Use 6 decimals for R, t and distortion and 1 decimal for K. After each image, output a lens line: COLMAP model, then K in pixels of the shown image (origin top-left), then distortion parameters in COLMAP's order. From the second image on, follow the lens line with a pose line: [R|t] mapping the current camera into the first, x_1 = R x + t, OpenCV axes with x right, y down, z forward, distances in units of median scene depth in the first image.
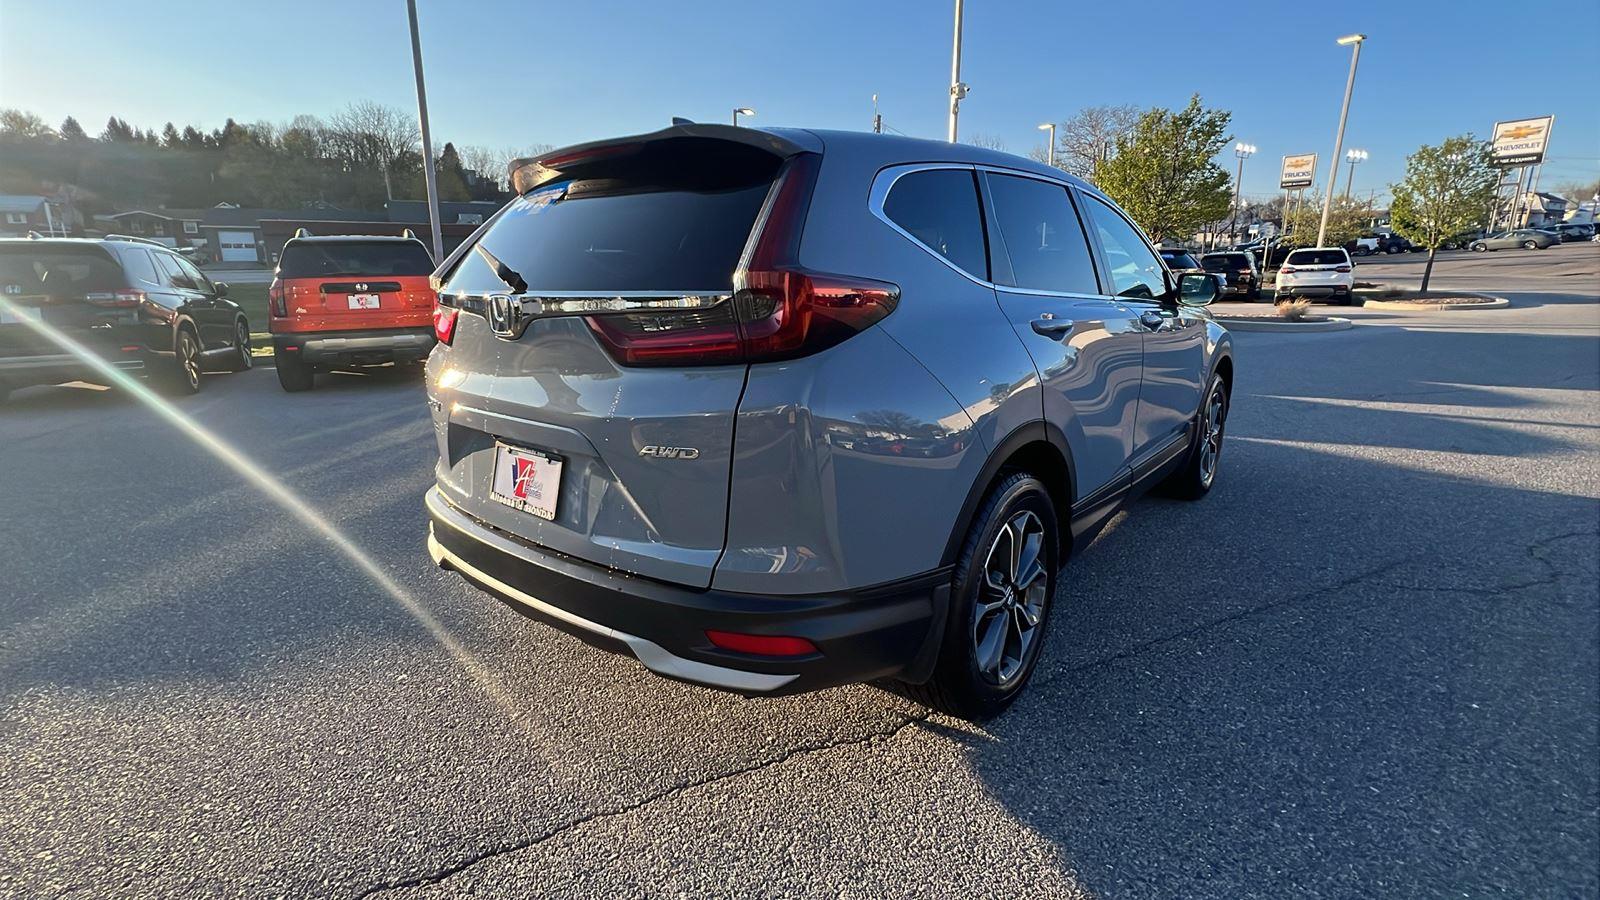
lens RADIAL K [[727.7, 0, 799.9], [0, 727.7, 458.1], [0, 0, 1]] dist [-0.002012, -0.000019]
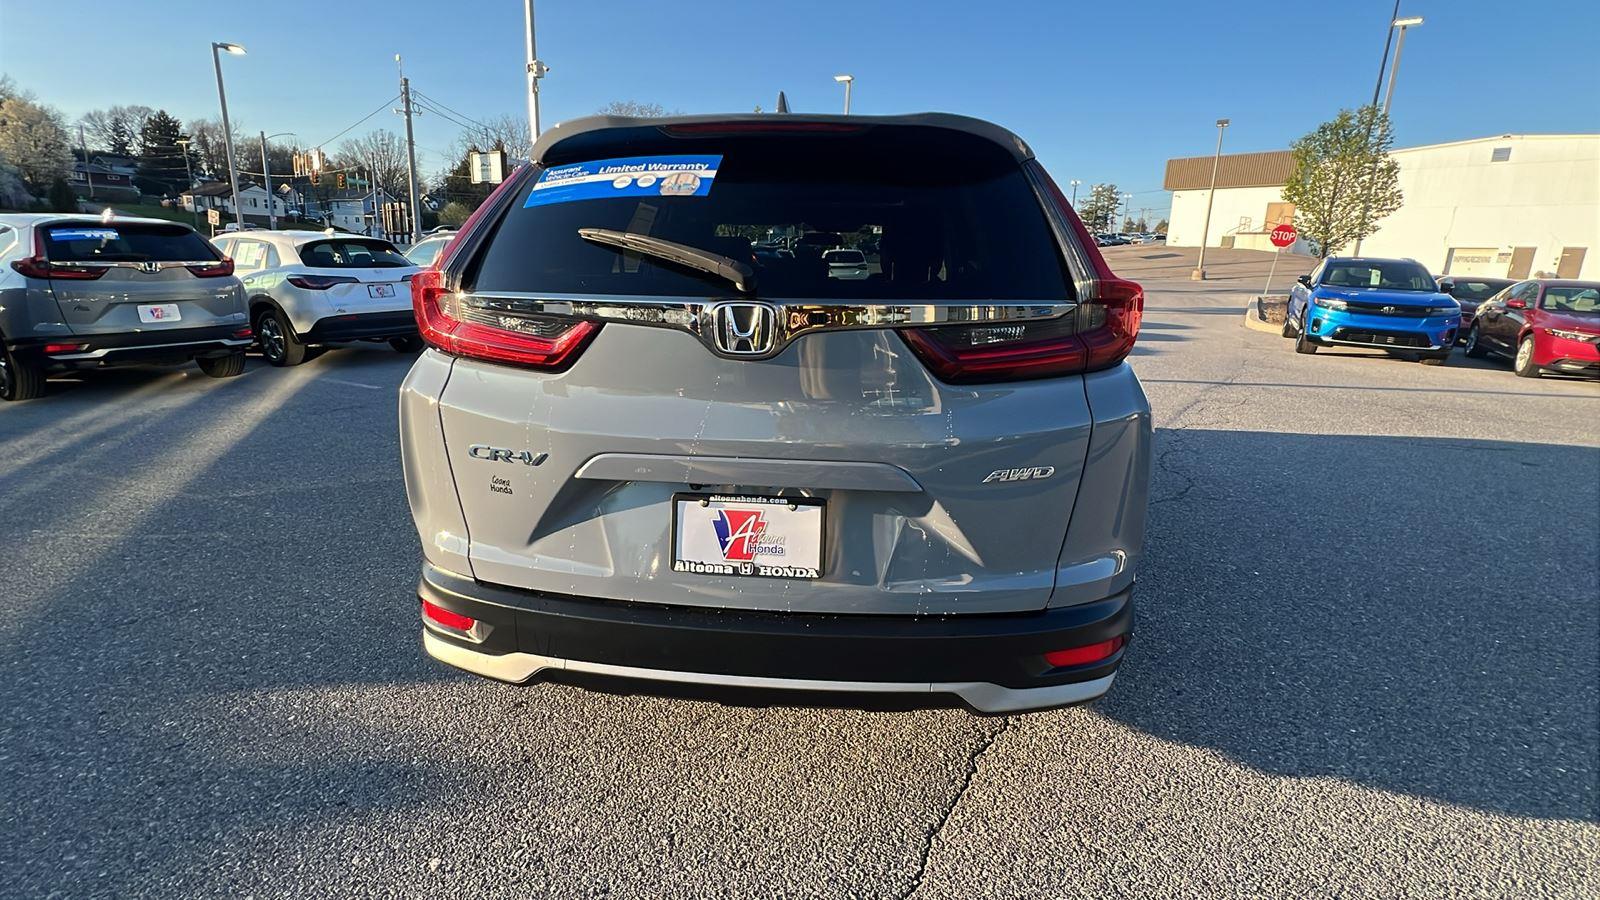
lens RADIAL K [[727.7, 0, 800.1], [0, 727.7, 451.5], [0, 0, 1]] dist [-0.002012, -0.000019]
pose [[0.829018, -0.119328, 0.546343, -0.729511], [0.115399, 0.992445, 0.041657, -0.085344], [-0.547186, 0.028513, 0.836525, 0.296805]]
